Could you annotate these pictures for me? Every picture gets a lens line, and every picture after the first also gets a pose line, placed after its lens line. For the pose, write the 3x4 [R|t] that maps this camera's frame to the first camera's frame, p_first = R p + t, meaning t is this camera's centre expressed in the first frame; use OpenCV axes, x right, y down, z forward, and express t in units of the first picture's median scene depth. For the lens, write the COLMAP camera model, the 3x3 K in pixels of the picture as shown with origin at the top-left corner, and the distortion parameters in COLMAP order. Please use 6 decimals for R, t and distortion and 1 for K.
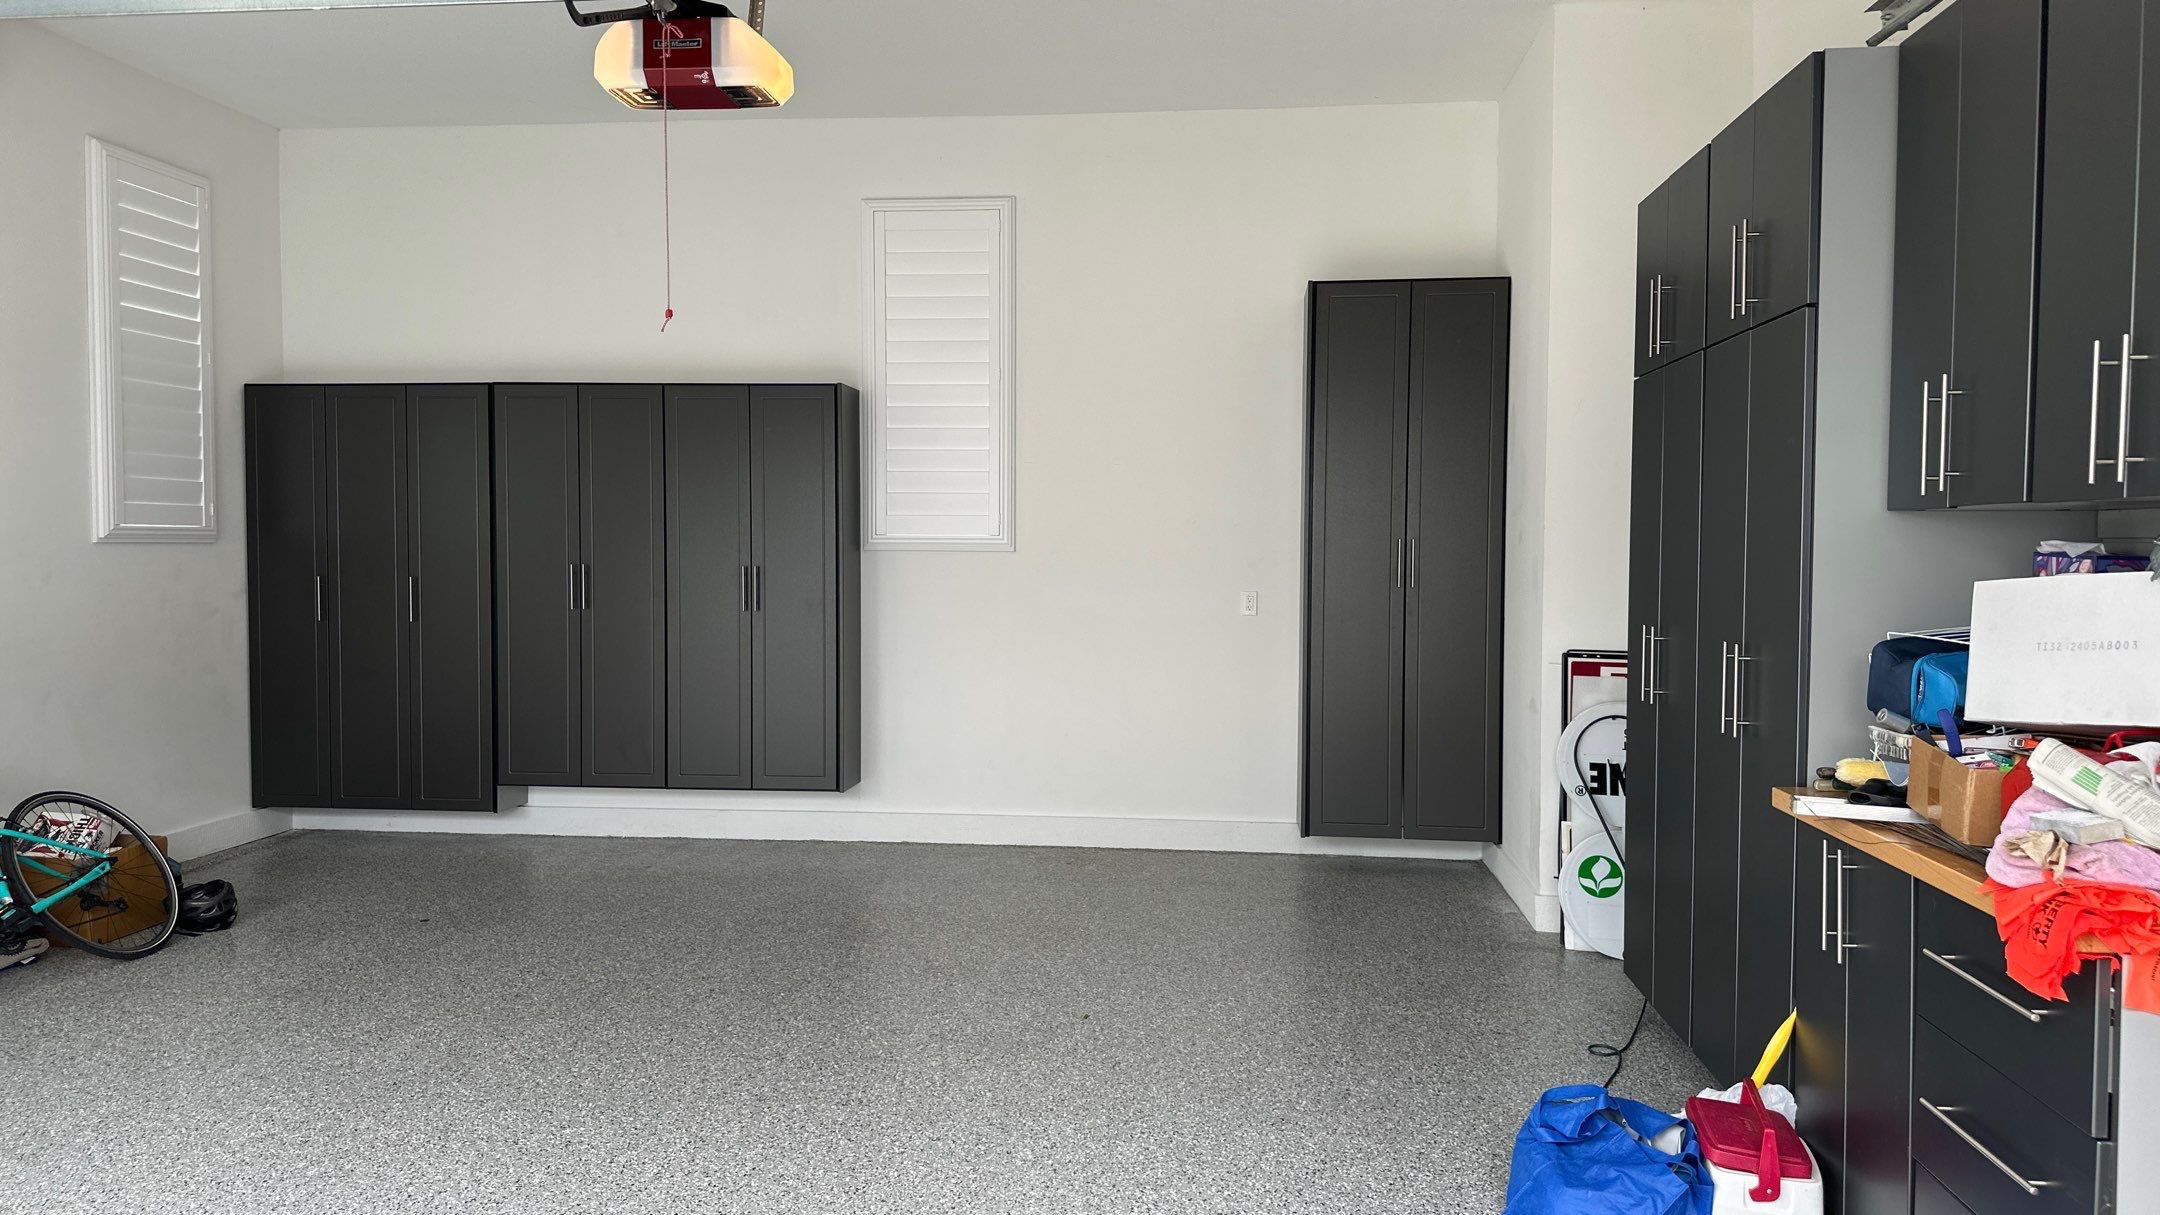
lens RADIAL K [[1505.6, 0, 1079.1], [0, 1505.6, 604.7], [0, 0, 1]] dist [0.003385, -0.015674]
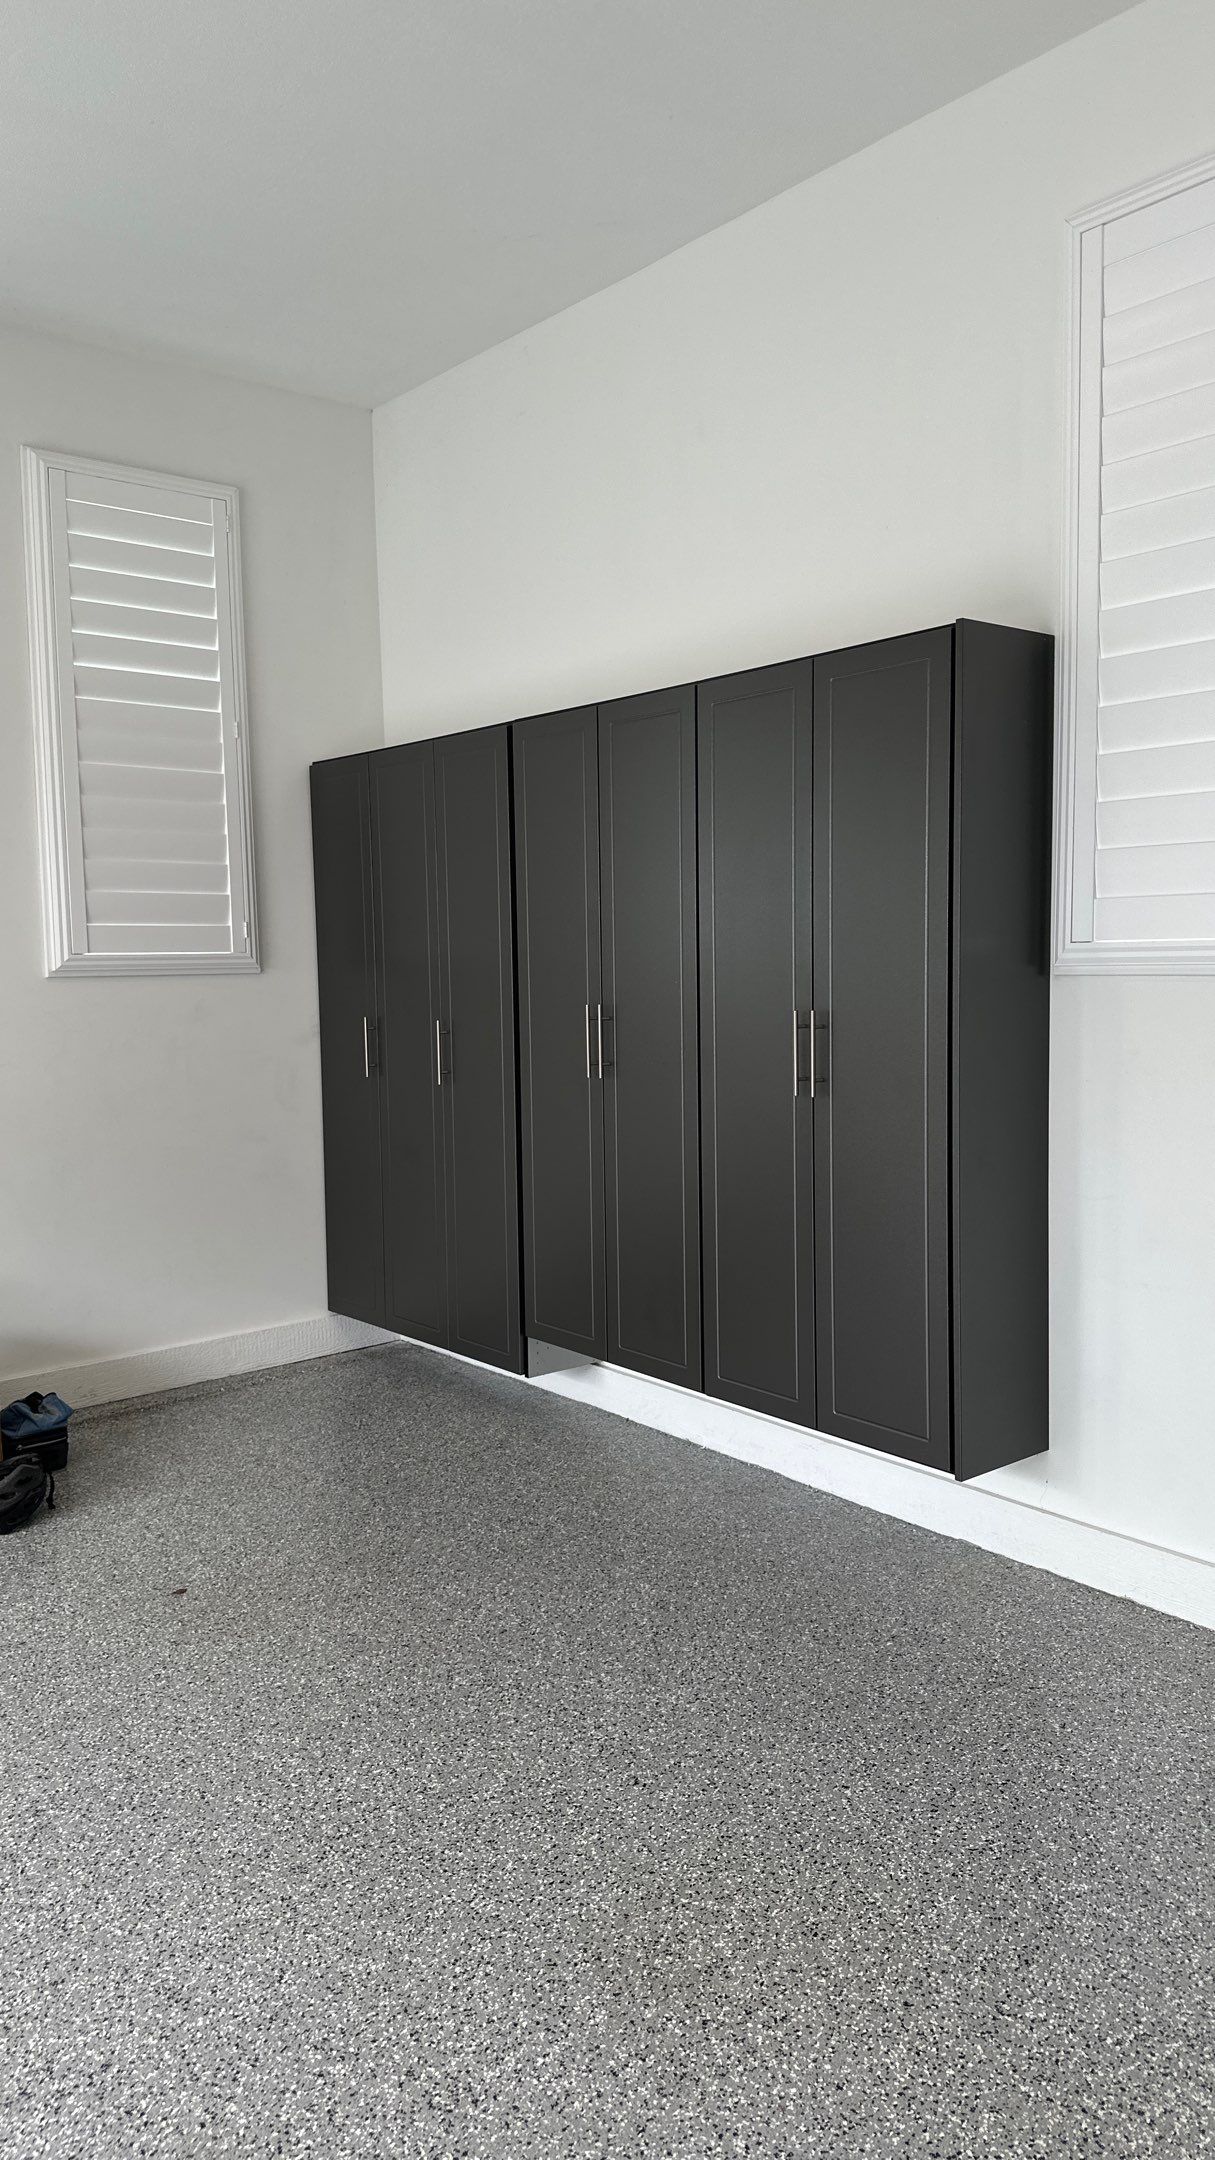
lens RADIAL K [[1505.6, 0, 596.2], [0, 1505.6, 1109.6], [0, 0, 1]] dist [0.003385, -0.015674]
pose [[0.718613, 0.055614, -0.693183, 0.092150], [-0.007817, 0.997380, 0.071915, -0.028868], [0.695366, -0.046261, 0.717165, 0.579977]]
